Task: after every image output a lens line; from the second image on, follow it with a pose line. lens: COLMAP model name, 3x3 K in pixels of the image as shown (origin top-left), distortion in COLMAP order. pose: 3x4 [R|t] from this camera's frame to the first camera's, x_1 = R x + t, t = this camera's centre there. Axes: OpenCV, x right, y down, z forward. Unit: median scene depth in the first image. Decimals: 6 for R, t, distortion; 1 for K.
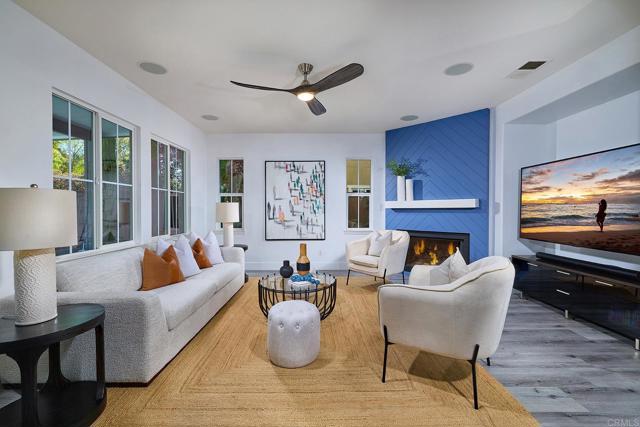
lens RADIAL K [[278.6, 0, 320.0], [0, 278.6, 213.5], [0, 0, 1]] dist [-0.001986, -0.000320]
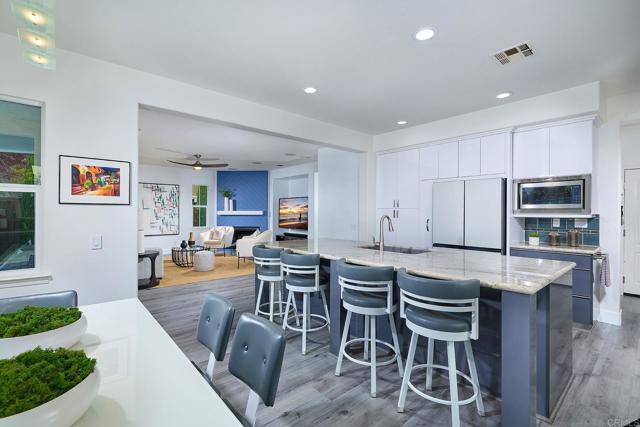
lens RADIAL K [[292.5, 0, 320.0], [0, 292.5, 213.5], [0, 0, 1]] dist [0.000277, 0.000141]
pose [[0.756882, 0.006077, 0.653523, -0.504010], [0.002588, 0.999921, -0.012295, -0.003019], [-0.653547, 0.010997, 0.756806, -0.868185]]
